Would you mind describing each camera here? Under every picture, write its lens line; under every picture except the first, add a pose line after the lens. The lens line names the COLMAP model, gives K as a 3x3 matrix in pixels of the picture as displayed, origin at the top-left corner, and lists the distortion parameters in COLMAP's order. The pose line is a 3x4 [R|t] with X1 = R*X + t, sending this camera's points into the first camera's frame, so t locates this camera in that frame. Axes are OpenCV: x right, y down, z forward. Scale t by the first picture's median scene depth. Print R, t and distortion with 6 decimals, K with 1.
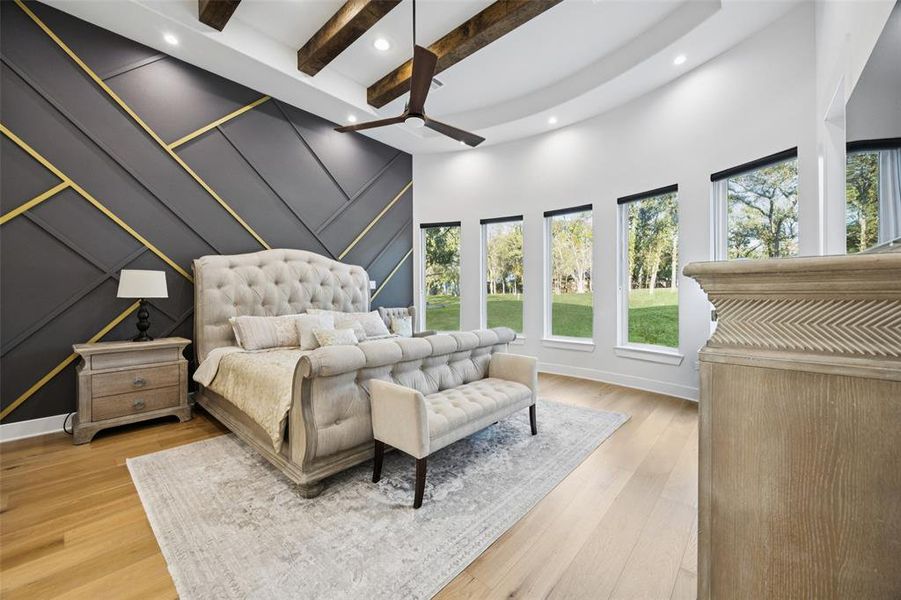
lens RADIAL K [[366.4, 0, 449.7], [0, 366.4, 295.8], [0, 0, 1]] dist [0.001366, 0.000111]
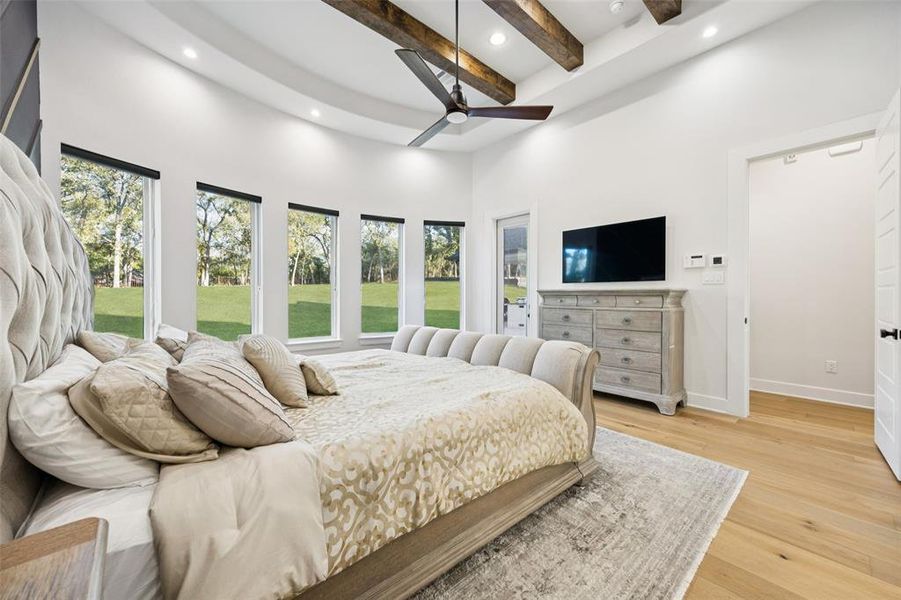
lens RADIAL K [[366.4, 0, 449.7], [0, 366.4, 295.8], [0, 0, 1]] dist [0.001366, 0.000111]
pose [[0.067037, 0.001405, 0.997749, -0.742721], [0.003073, 0.999994, -0.001615, 0.004968], [-0.997746, 0.003174, 0.067032, 0.664241]]
